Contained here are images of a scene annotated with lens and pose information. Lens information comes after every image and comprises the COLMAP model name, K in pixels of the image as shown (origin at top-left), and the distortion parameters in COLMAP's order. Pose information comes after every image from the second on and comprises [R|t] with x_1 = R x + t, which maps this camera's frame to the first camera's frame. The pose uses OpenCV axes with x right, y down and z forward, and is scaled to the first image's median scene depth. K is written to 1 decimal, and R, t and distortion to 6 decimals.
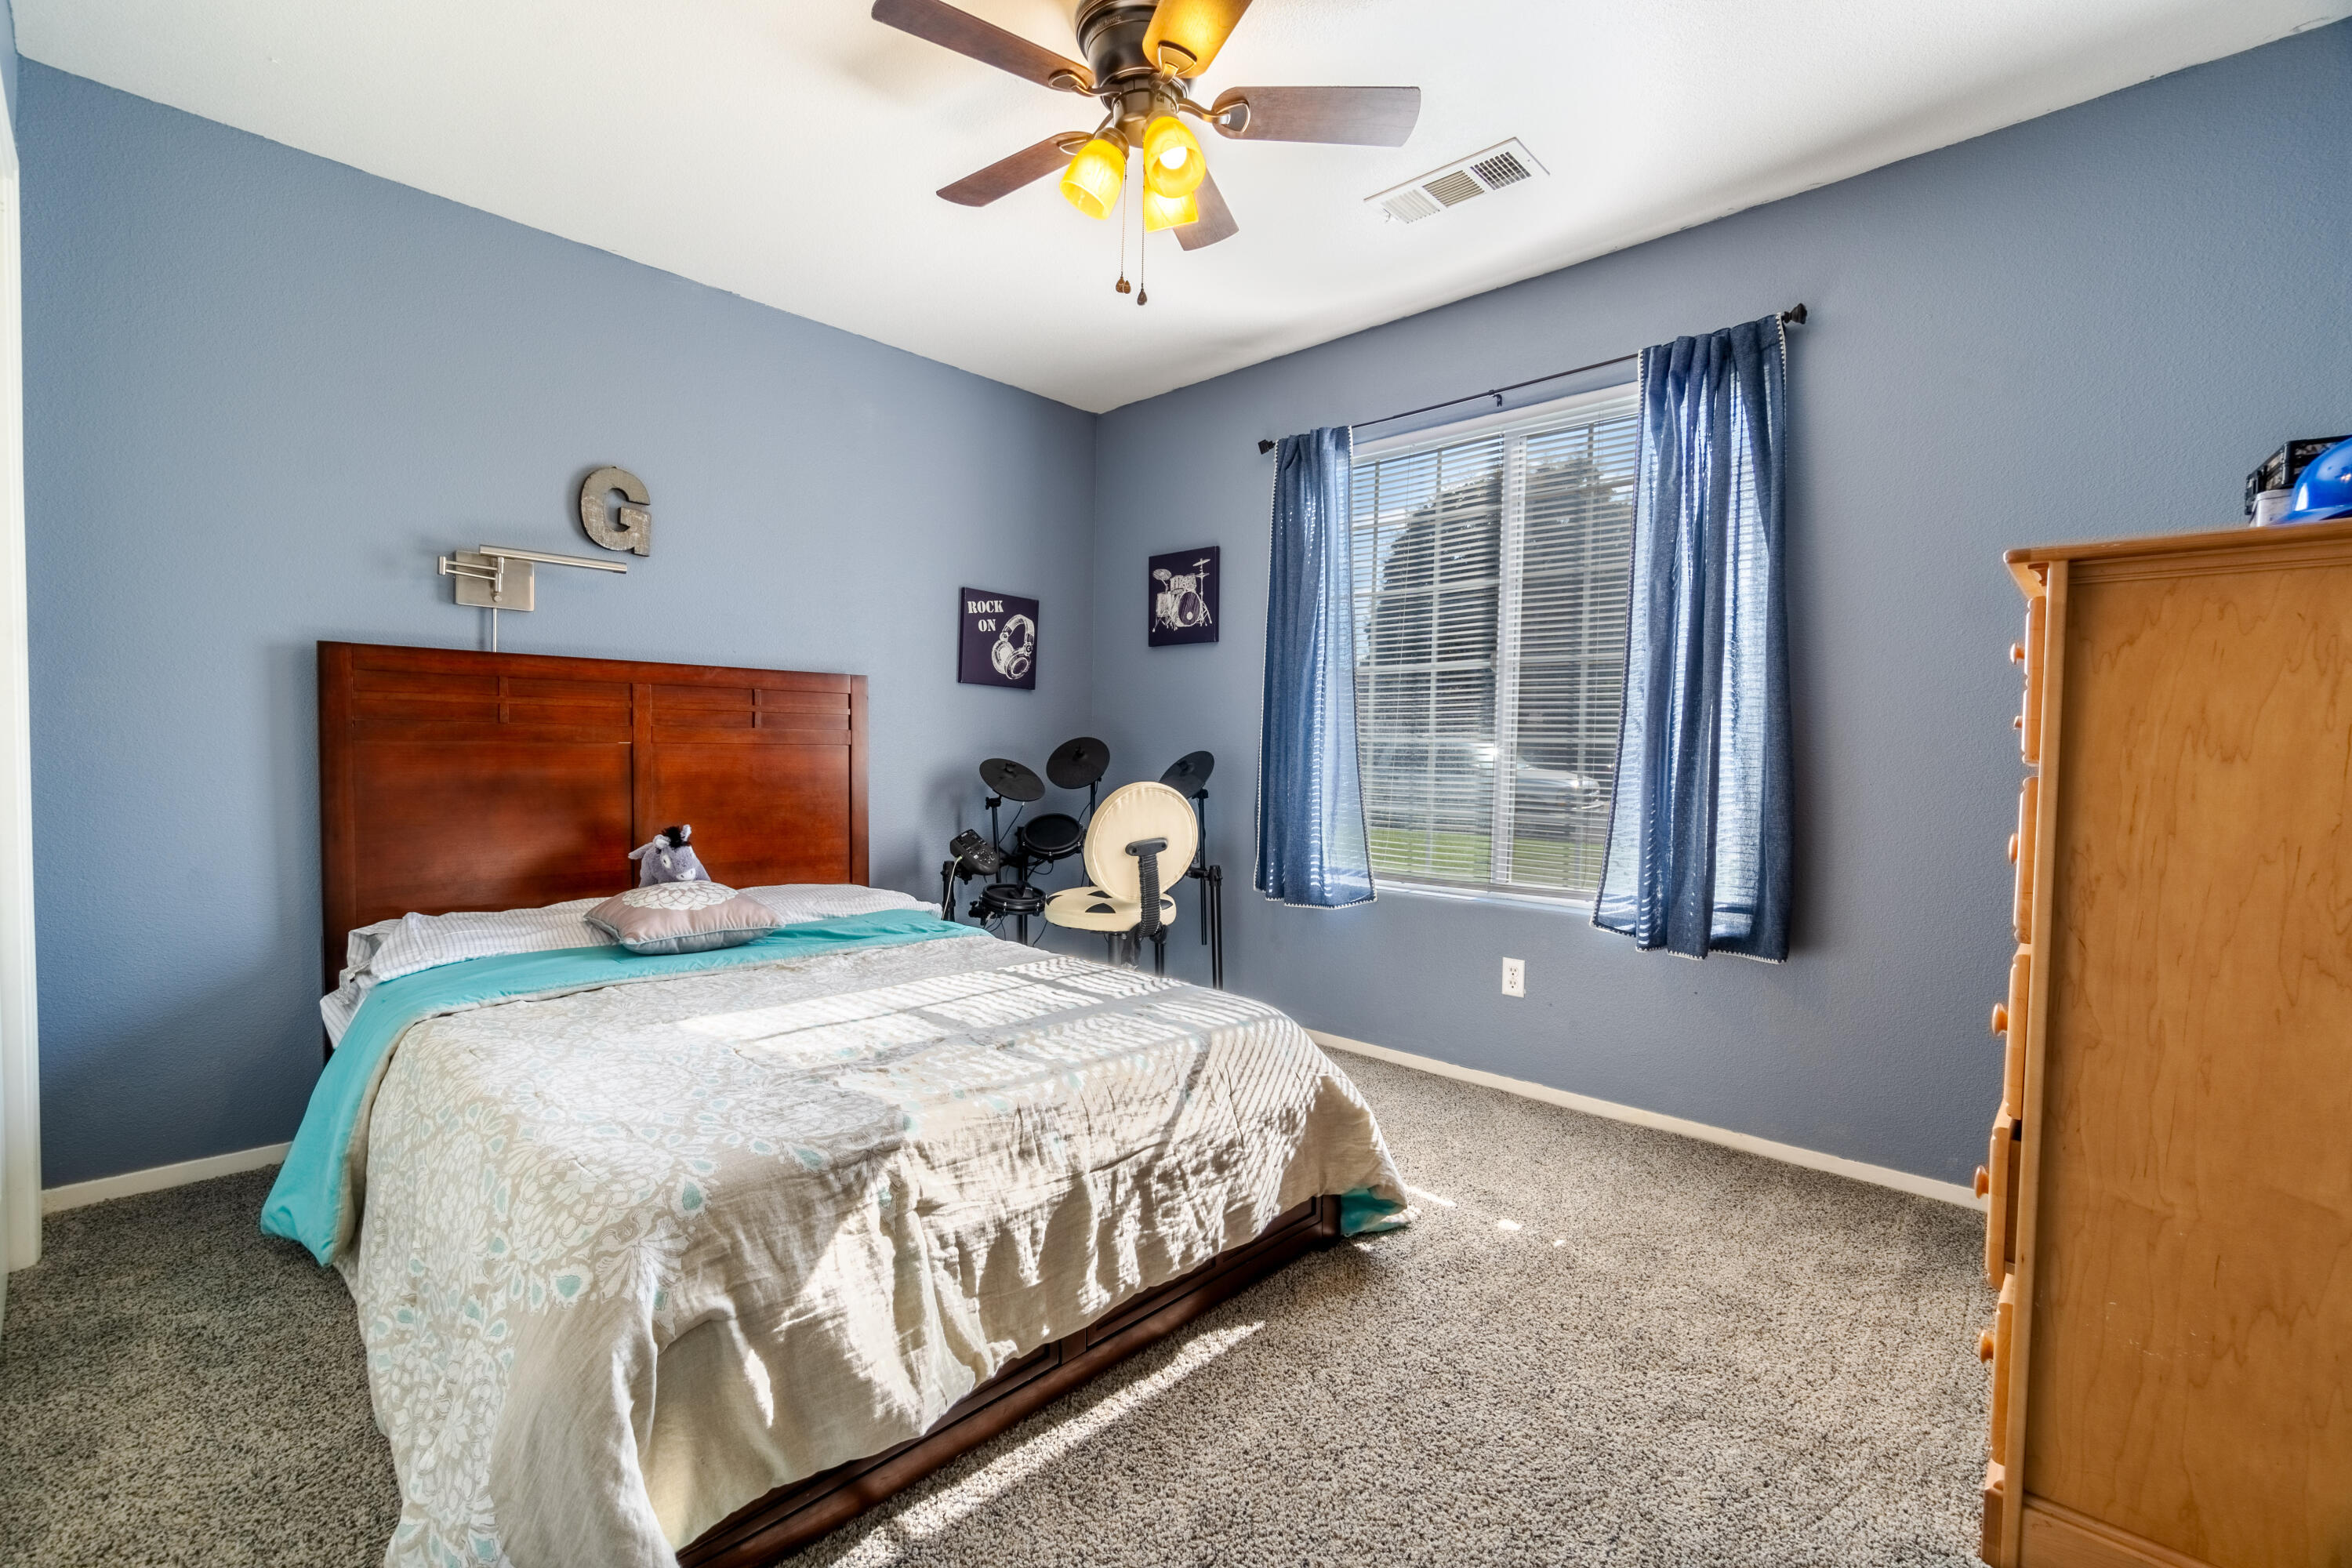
lens RADIAL K [[1012.2, 0, 1165.1], [0, 1012.2, 775.4], [0, 0, 1]] dist [-0.005376, 0.001712]
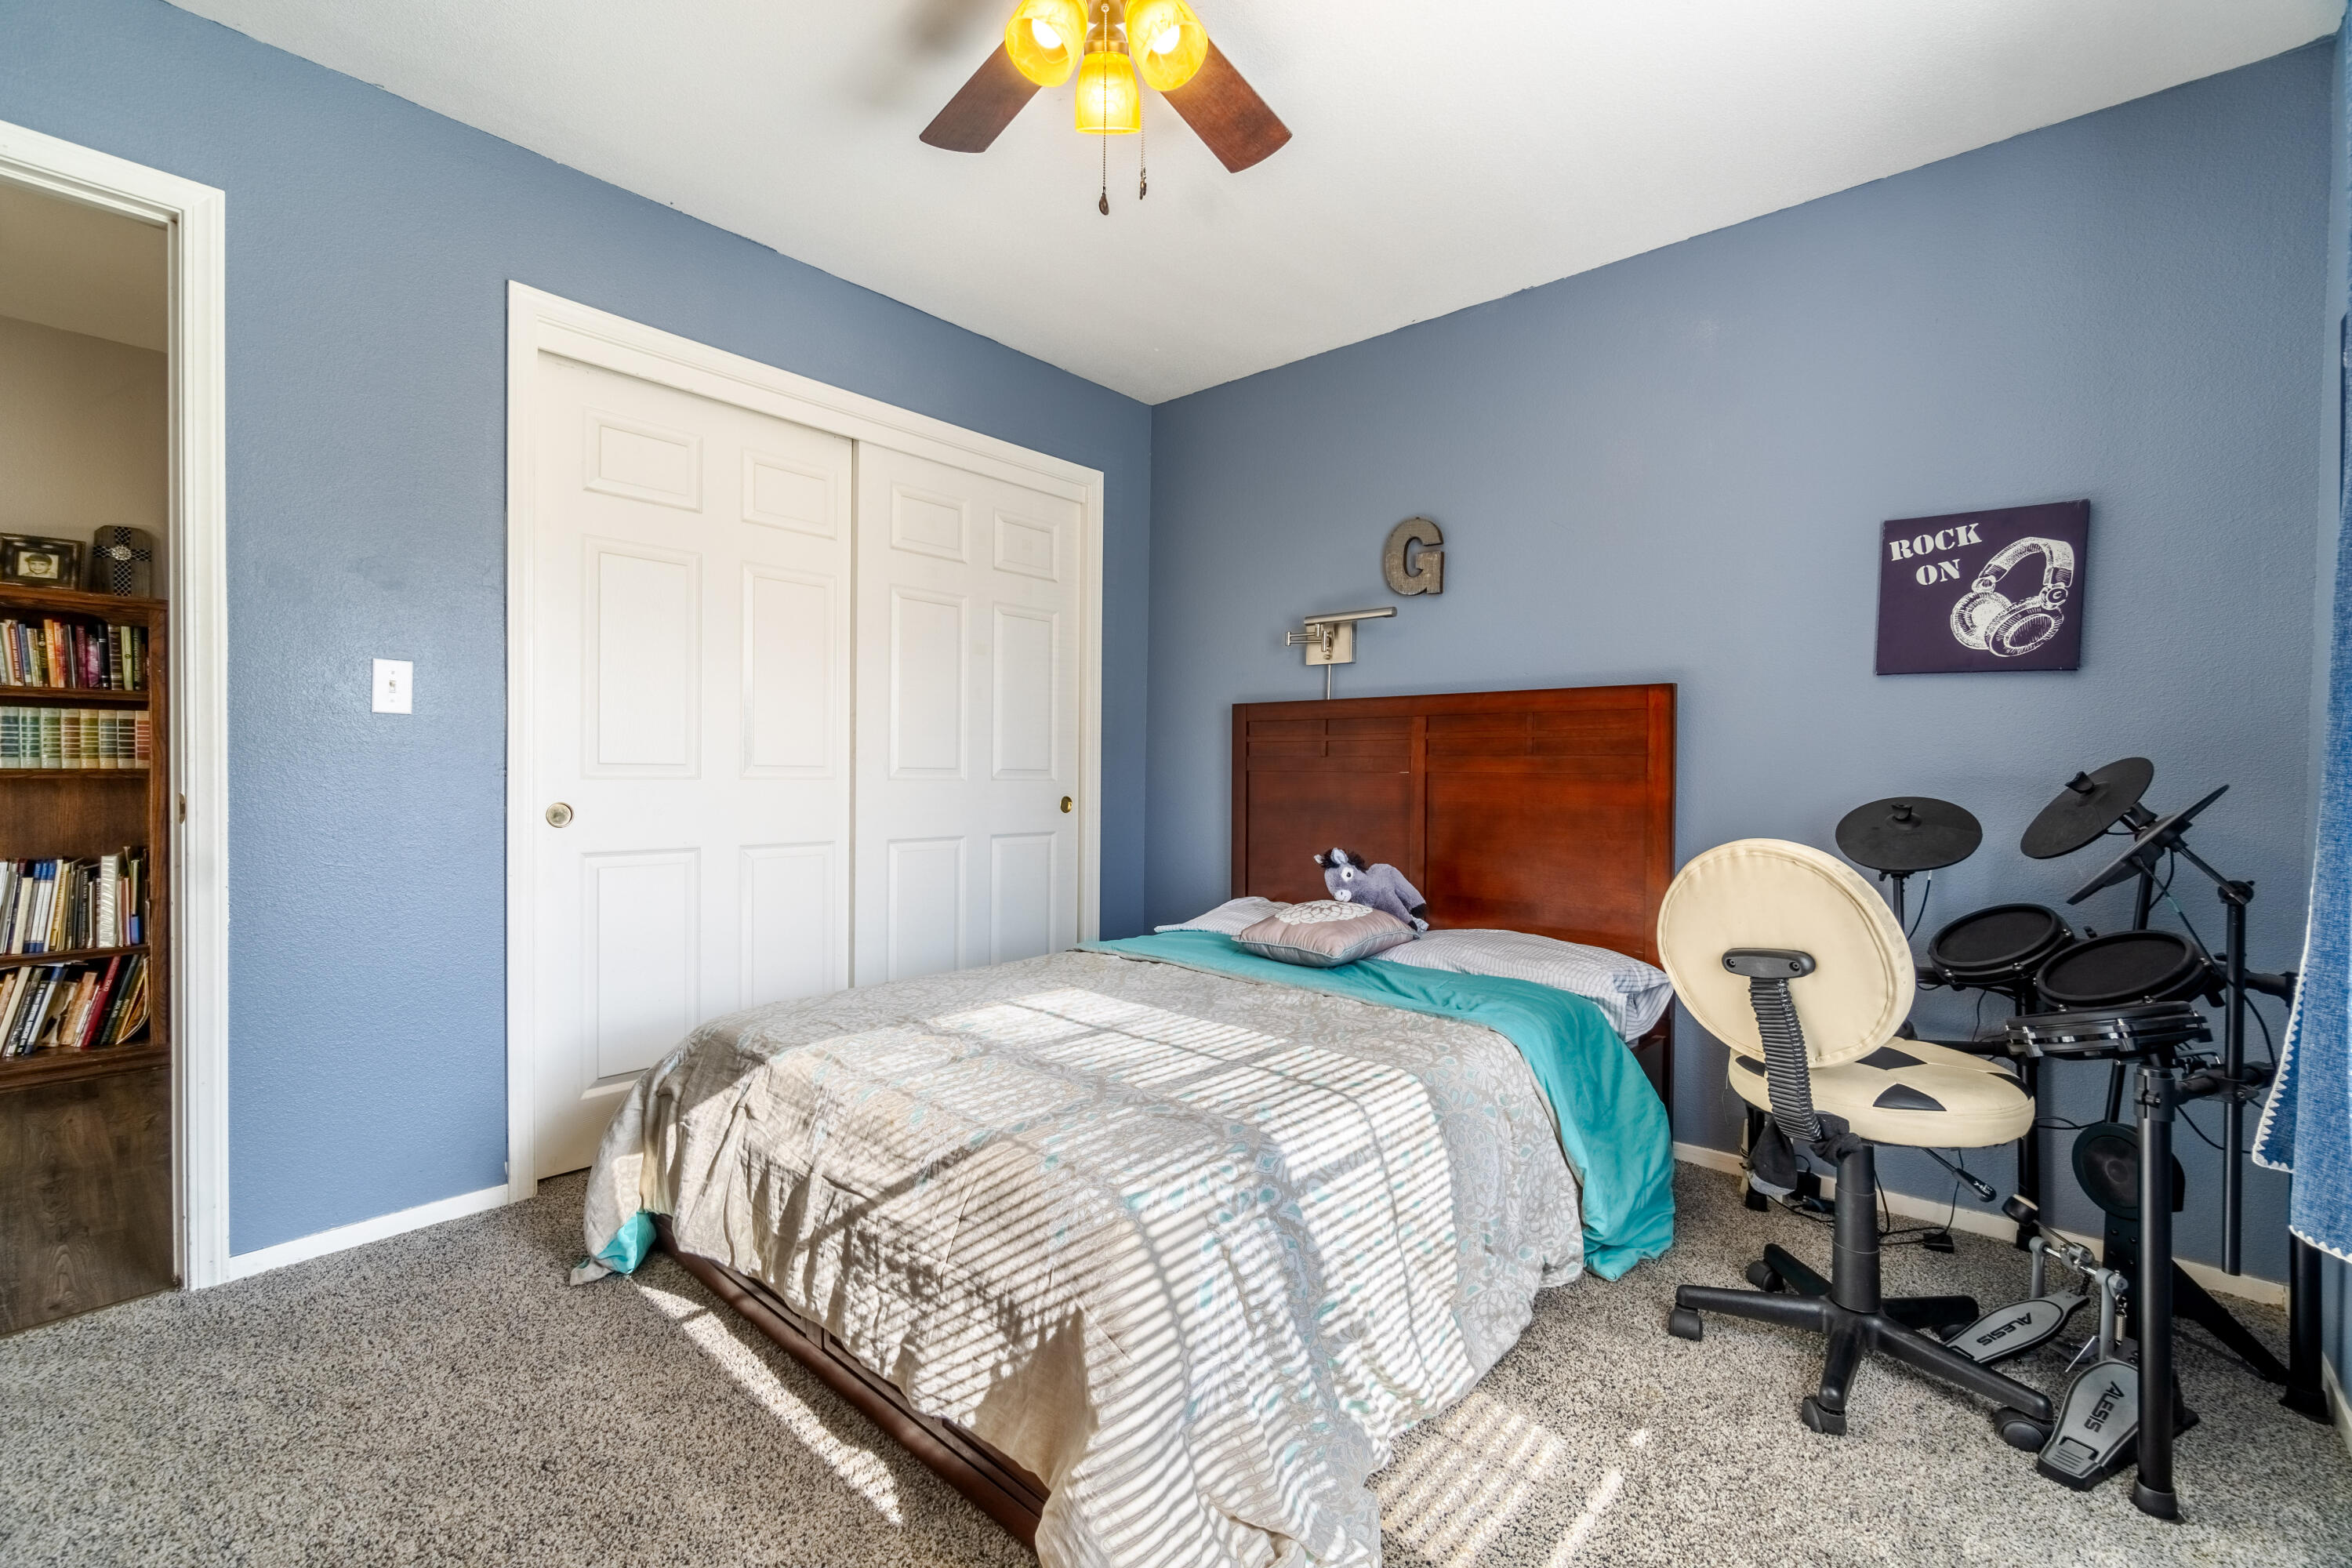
lens RADIAL K [[1012.2, 0, 1167.1], [0, 1012.2, 789.7], [0, 0, 1]] dist [-0.005376, 0.001712]
pose [[0.035209, 0.006187, -0.999361, 0.786094], [-0.038437, 0.999249, 0.004832, -0.014989], [0.998641, 0.038242, 0.035420, 1.060429]]
